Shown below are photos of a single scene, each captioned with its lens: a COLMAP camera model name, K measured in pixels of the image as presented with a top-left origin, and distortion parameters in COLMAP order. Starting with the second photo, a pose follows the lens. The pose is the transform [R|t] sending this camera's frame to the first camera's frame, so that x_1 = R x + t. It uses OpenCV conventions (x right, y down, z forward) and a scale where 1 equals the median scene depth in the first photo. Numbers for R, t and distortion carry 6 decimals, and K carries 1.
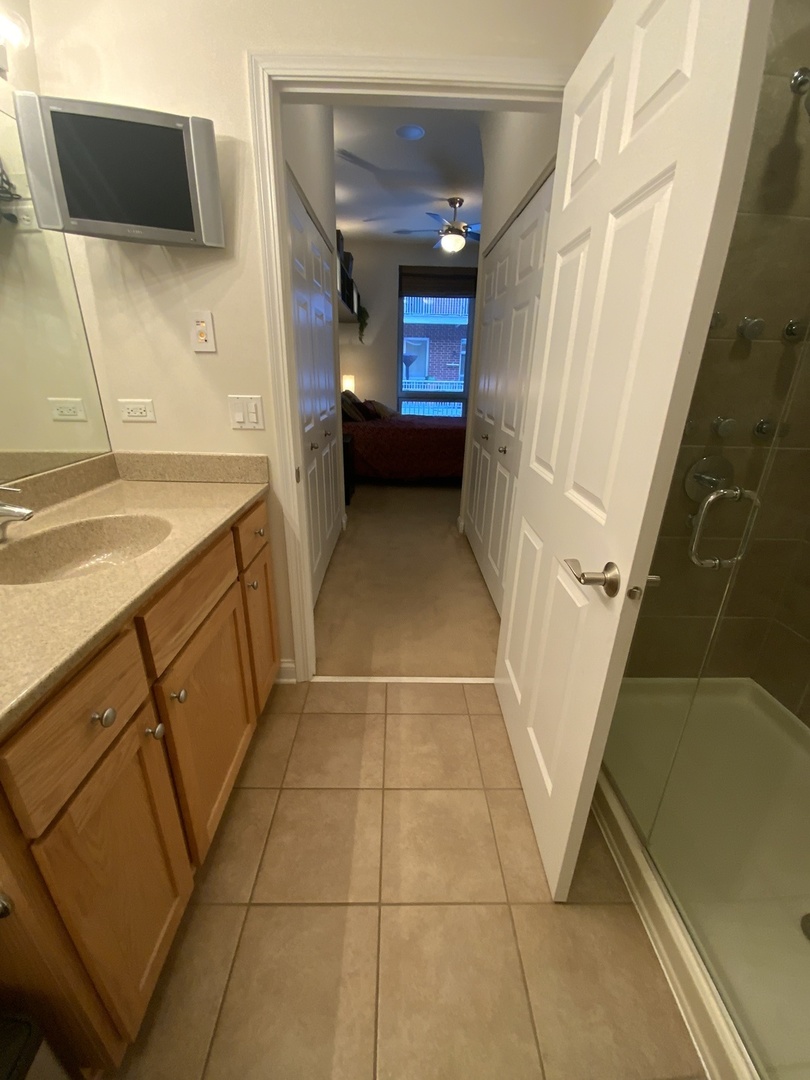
lens RADIAL K [[440.3, 0, 405.0], [0, 440.3, 540.0], [0, 0, 1]] dist [0.015986, -0.010646]
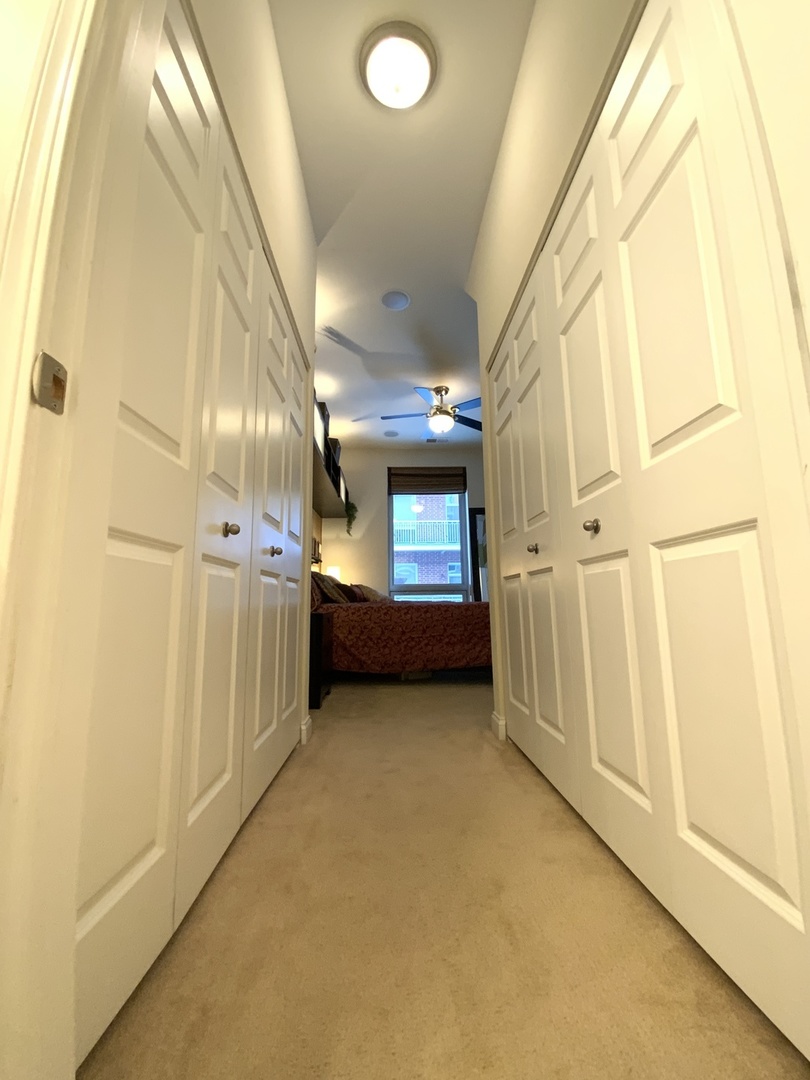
lens RADIAL K [[433.7, 0, 406.0], [0, 433.7, 535.8], [0, 0, 1]] dist [0.016988, -0.019086]
pose [[0.998969, -0.035041, 0.028867, -0.007470], [0.044841, 0.860987, -0.506647, 0.029116], [-0.007101, 0.507419, 0.861670, 0.275548]]
